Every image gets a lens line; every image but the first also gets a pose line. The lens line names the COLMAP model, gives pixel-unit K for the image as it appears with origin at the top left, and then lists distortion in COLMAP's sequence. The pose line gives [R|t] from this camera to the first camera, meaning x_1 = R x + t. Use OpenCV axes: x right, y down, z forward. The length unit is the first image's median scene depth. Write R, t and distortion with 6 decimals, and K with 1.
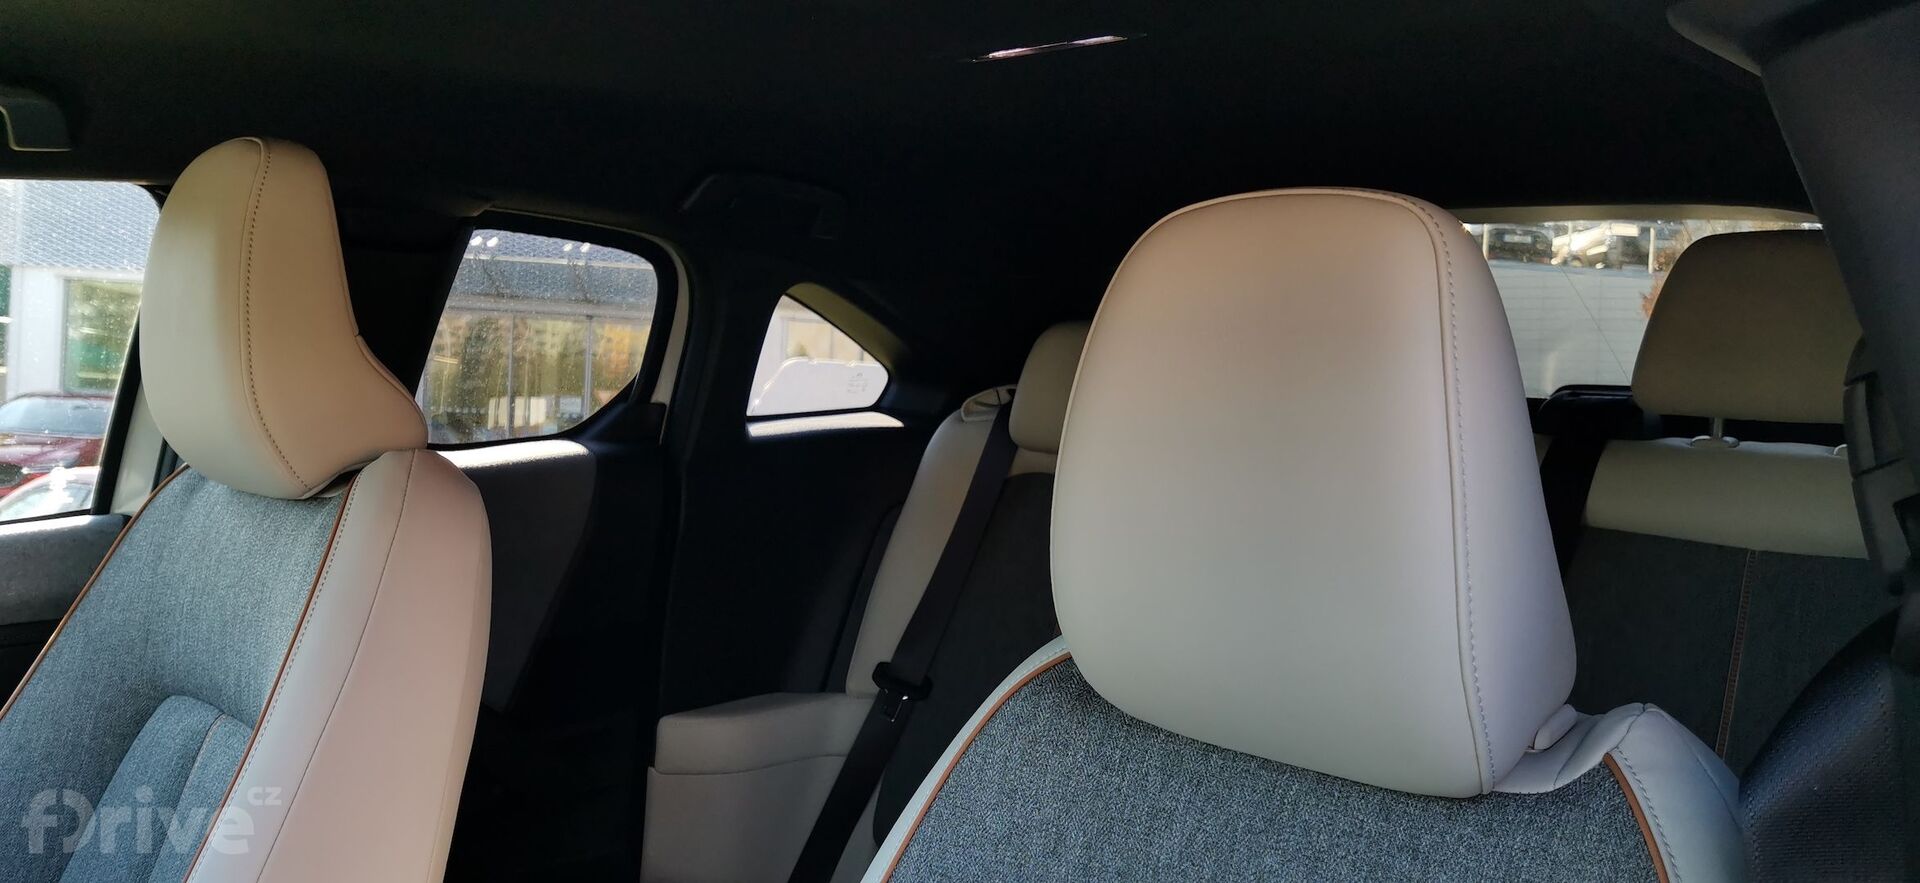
lens RADIAL K [[1450.9, 0, 959.5], [0, 1450.9, 468.8], [0, 0, 1]] dist [0.053706, -0.156077]
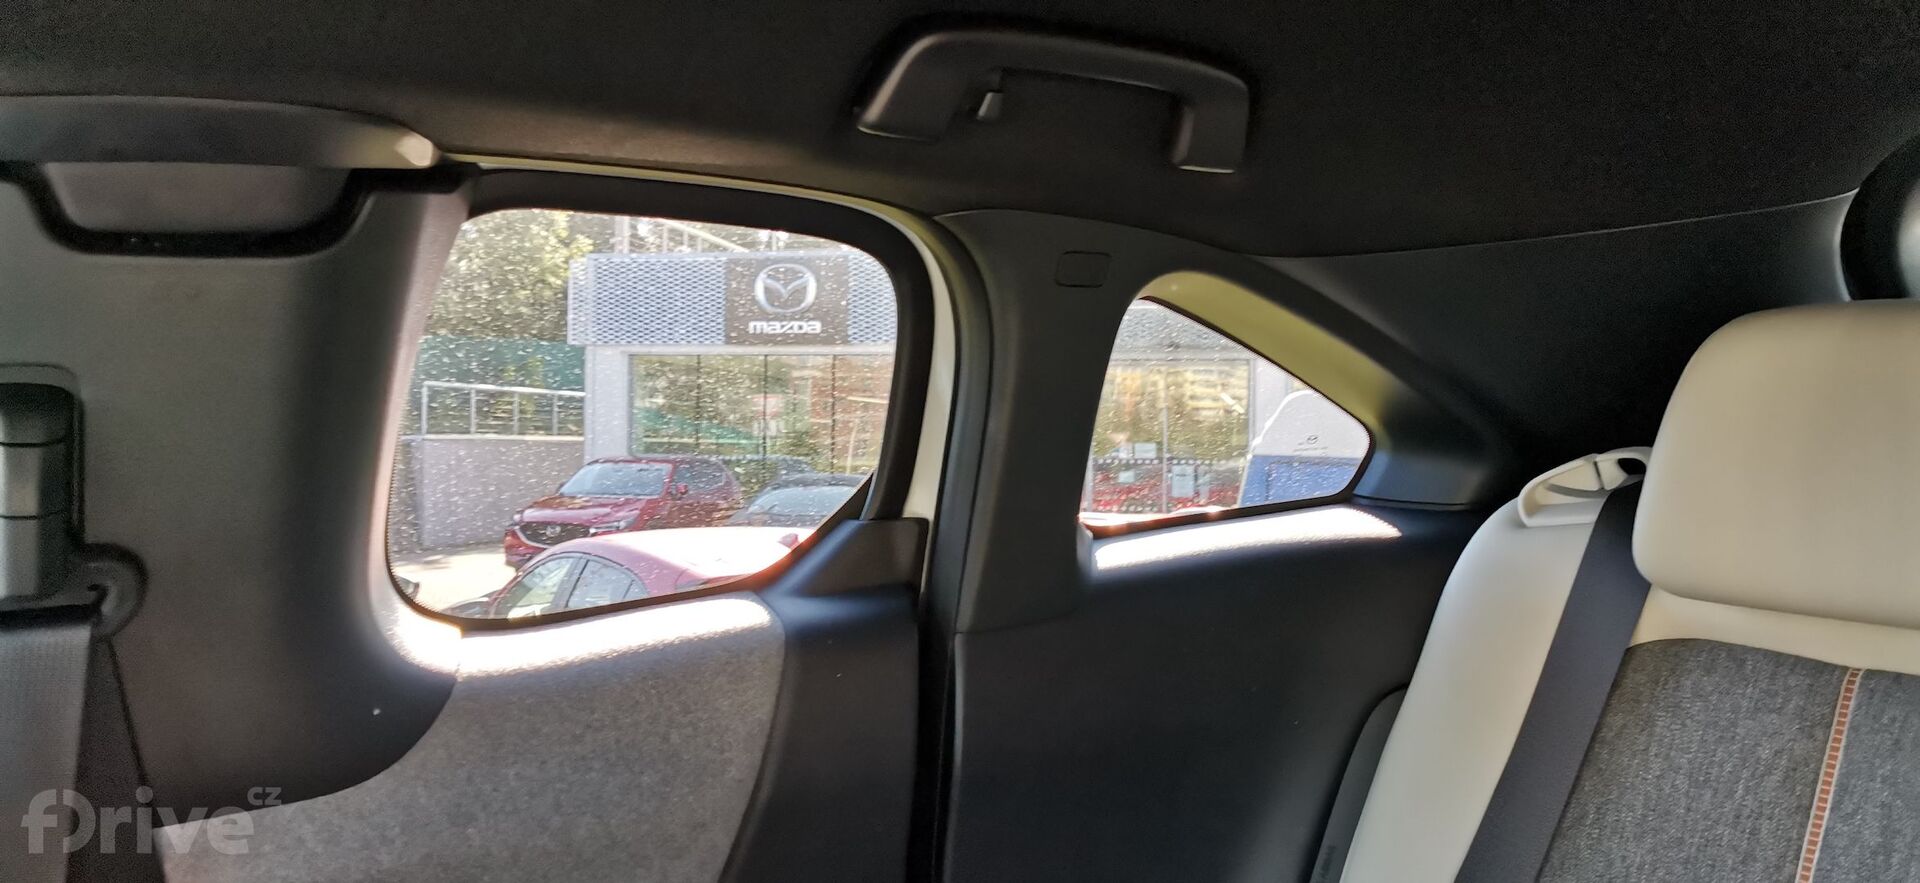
lens RADIAL K [[1450.9, 0, 959.5], [0, 1450.9, 468.8], [0, 0, 1]] dist [0.053706, -0.156077]
pose [[0.938363, -0.040087, -0.343320, -0.006241], [0.032210, 0.999071, -0.028617, -0.042627], [0.344149, 0.015795, 0.938782, 0.447918]]
